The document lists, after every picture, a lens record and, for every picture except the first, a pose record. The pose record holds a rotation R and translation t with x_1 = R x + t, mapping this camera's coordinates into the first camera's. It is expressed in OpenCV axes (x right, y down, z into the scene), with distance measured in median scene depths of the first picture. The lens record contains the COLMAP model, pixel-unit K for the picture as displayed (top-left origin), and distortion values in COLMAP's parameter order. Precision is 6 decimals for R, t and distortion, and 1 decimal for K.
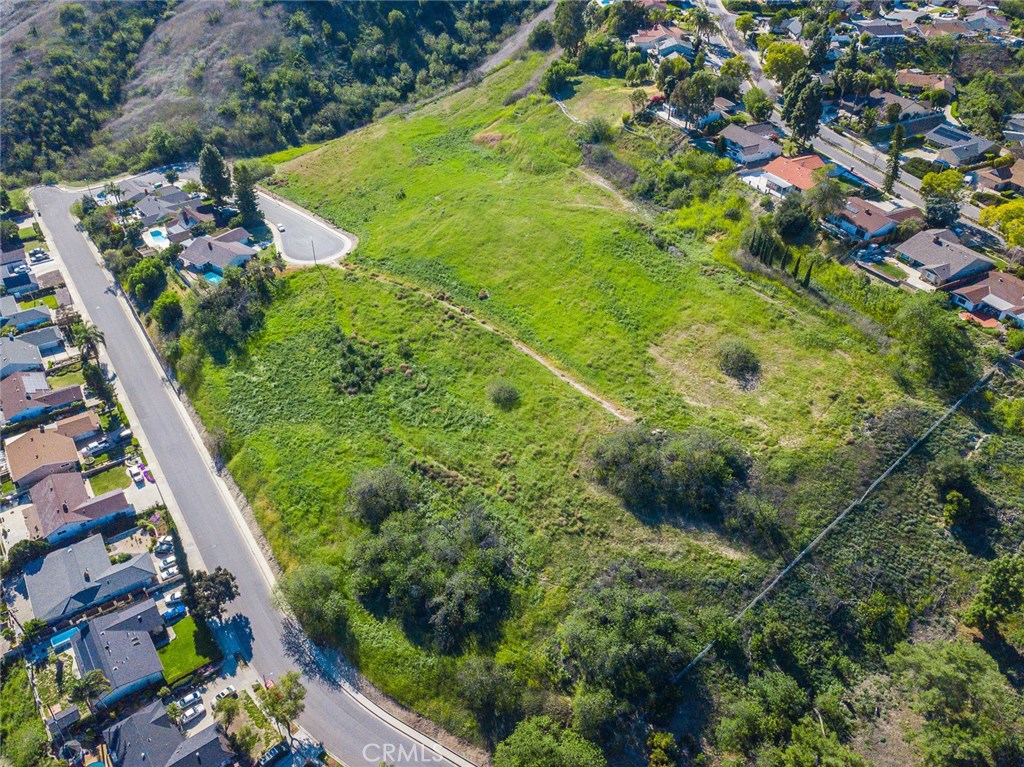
lens RADIAL K [[783.6, 0, 500.8], [0, 783.6, 386.2], [0, 0, 1]] dist [0.035569, -0.002990]
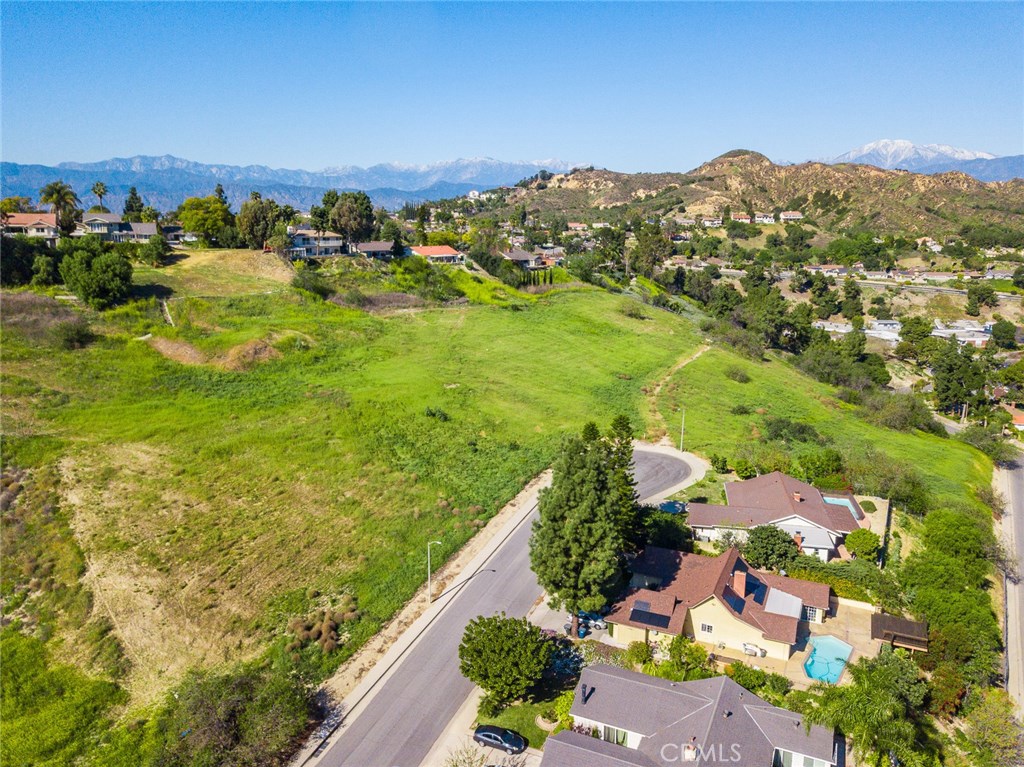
lens RADIAL K [[783.6, 0, 500.8], [0, 783.6, 386.2], [0, 0, 1]] dist [0.035569, -0.002990]
pose [[-0.416609, -0.201072, 0.886570, -0.837496], [0.546135, 0.724279, 0.420899, -0.622719], [-0.726756, 0.659537, -0.191929, 1.420624]]
